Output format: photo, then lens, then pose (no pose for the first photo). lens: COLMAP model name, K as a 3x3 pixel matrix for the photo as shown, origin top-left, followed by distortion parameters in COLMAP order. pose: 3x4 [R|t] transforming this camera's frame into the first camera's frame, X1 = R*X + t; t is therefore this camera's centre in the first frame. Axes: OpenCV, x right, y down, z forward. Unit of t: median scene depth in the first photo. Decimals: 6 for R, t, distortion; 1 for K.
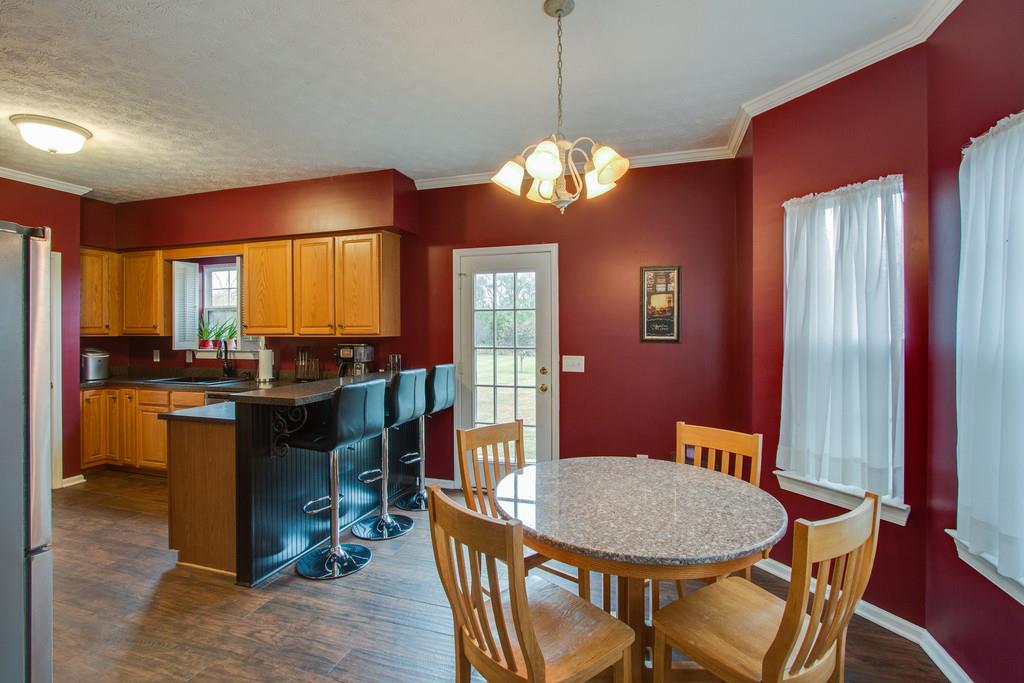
lens RADIAL K [[499.9, 0, 512.0], [0, 499.9, 341.5], [0, 0, 1]] dist [-0.002511, -0.000134]
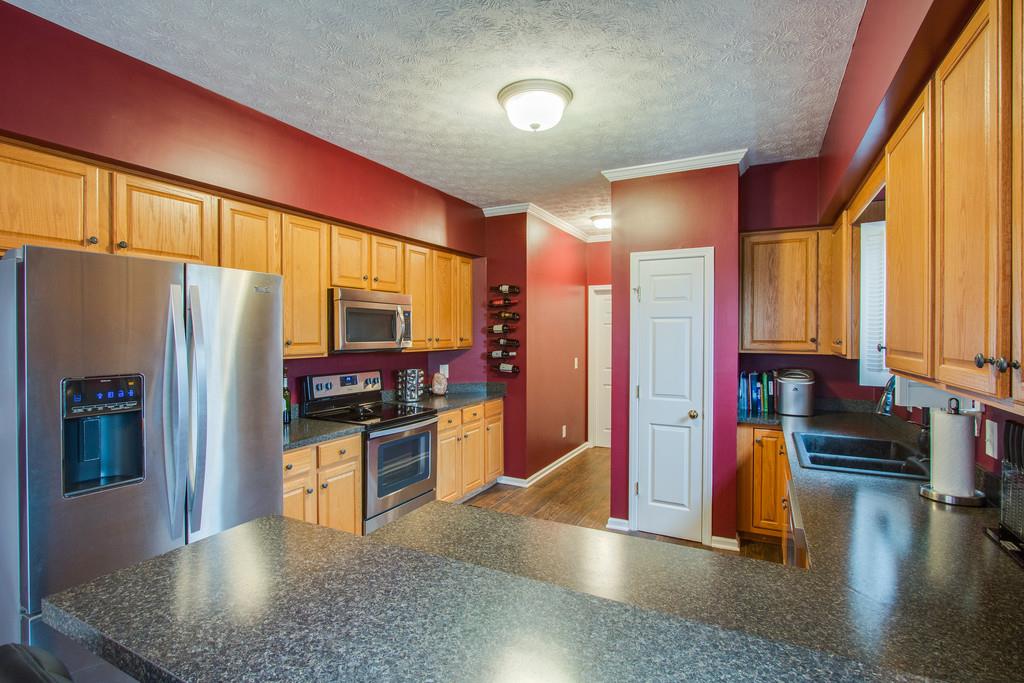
lens RADIAL K [[499.9, 0, 512.0], [0, 499.9, 341.5], [0, 0, 1]] dist [-0.002511, -0.000134]
pose [[-0.145720, 0.019140, -0.989141, -0.106217], [-0.020466, 0.999541, 0.022356, -0.050605], [0.989114, 0.023502, -0.145262, 0.990865]]
